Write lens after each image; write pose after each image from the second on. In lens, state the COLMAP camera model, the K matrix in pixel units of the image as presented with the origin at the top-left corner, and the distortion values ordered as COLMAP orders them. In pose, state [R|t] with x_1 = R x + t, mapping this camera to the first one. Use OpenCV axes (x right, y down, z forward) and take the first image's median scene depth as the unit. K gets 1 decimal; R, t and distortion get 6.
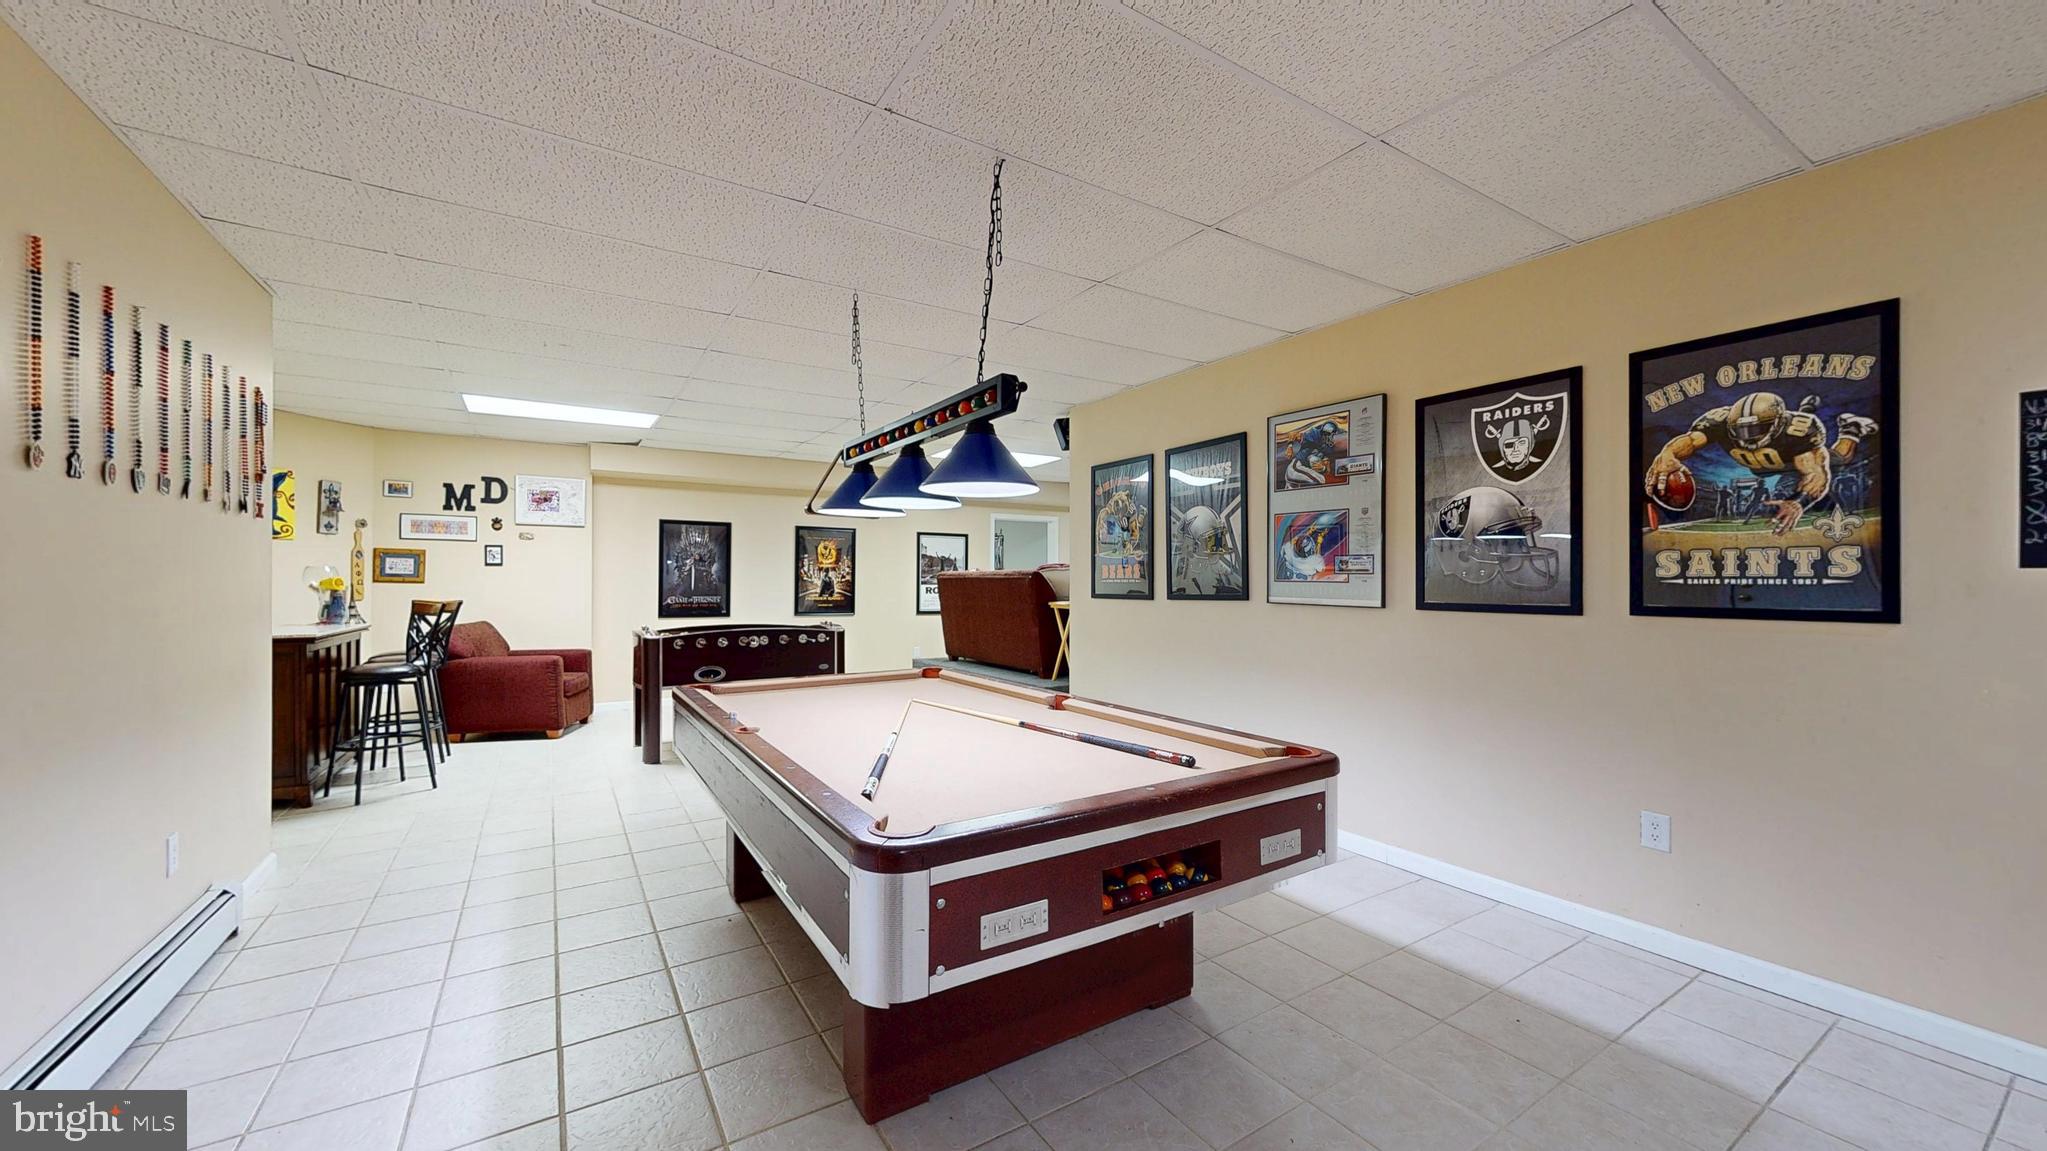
lens RADIAL K [[751.2, 0, 1013.7], [0, 751.2, 574.3], [0, 0, 1]] dist [0.000501, 0.000138]
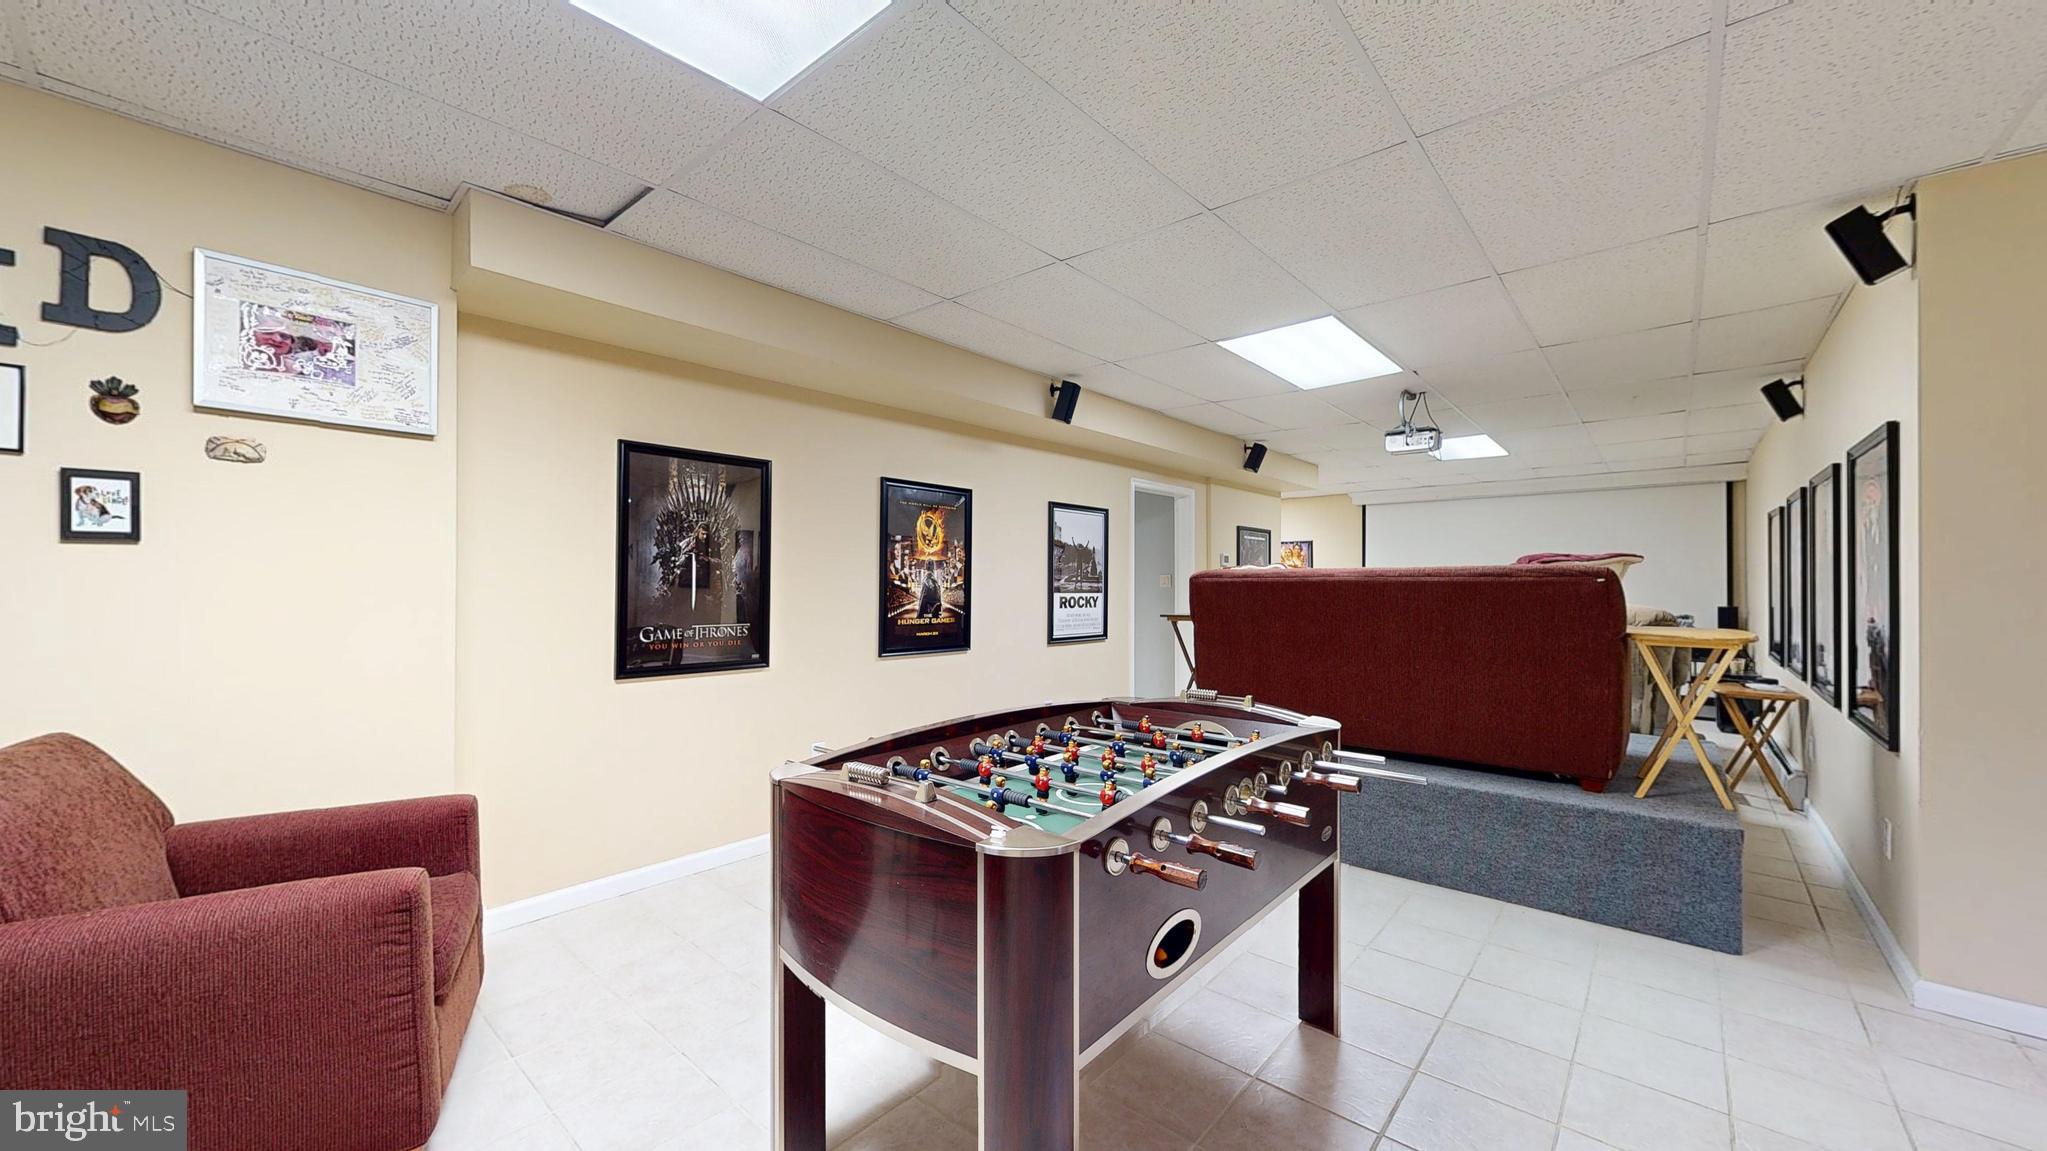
lens RADIAL K [[751.2, 0, 1013.7], [0, 751.2, 574.3], [0, 0, 1]] dist [0.000501, 0.000138]
pose [[0.955924, 0.004281, 0.293584, -0.352607], [-0.004559, 0.999990, 0.000263, -0.000445], [-0.293580, -0.001590, 0.955933, 0.495854]]
